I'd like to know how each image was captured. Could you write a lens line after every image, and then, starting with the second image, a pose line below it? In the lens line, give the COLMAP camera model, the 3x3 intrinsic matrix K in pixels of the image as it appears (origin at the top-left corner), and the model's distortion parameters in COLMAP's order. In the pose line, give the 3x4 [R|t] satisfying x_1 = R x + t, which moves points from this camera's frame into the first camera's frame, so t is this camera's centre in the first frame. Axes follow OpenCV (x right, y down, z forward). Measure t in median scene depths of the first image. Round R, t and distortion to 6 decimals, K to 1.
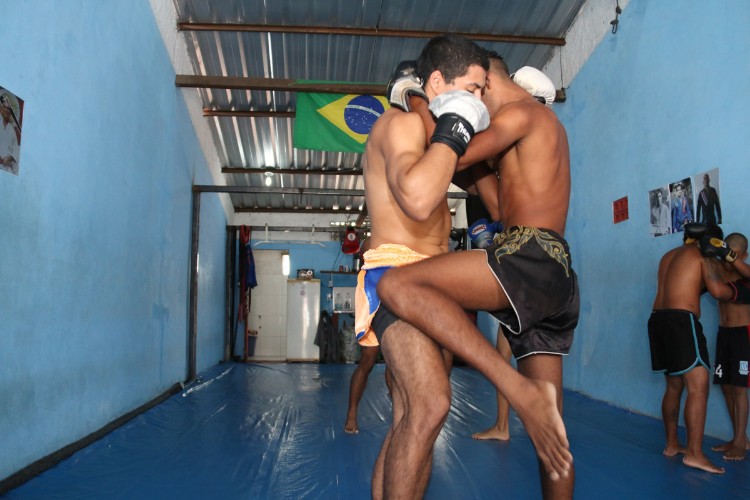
lens RADIAL K [[653.2, 0, 372.9], [0, 653.2, 271.2], [0, 0, 1]] dist [-0.163248, 0.116491]
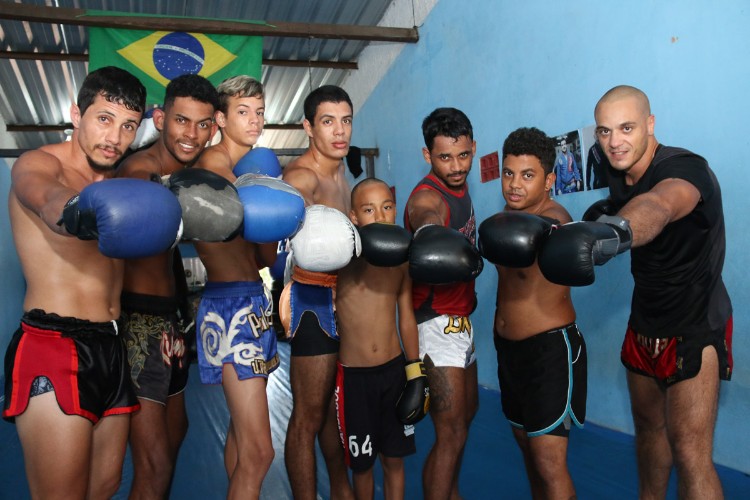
lens RADIAL K [[653.2, 0, 374.0], [0, 653.2, 264.8], [0, 0, 1]] dist [-0.163248, 0.116491]
pose [[0.966433, -0.059544, 0.249925, 0.008696], [0.042879, 0.996511, 0.071606, -0.029139], [-0.253316, -0.058486, 0.965614, 0.158671]]
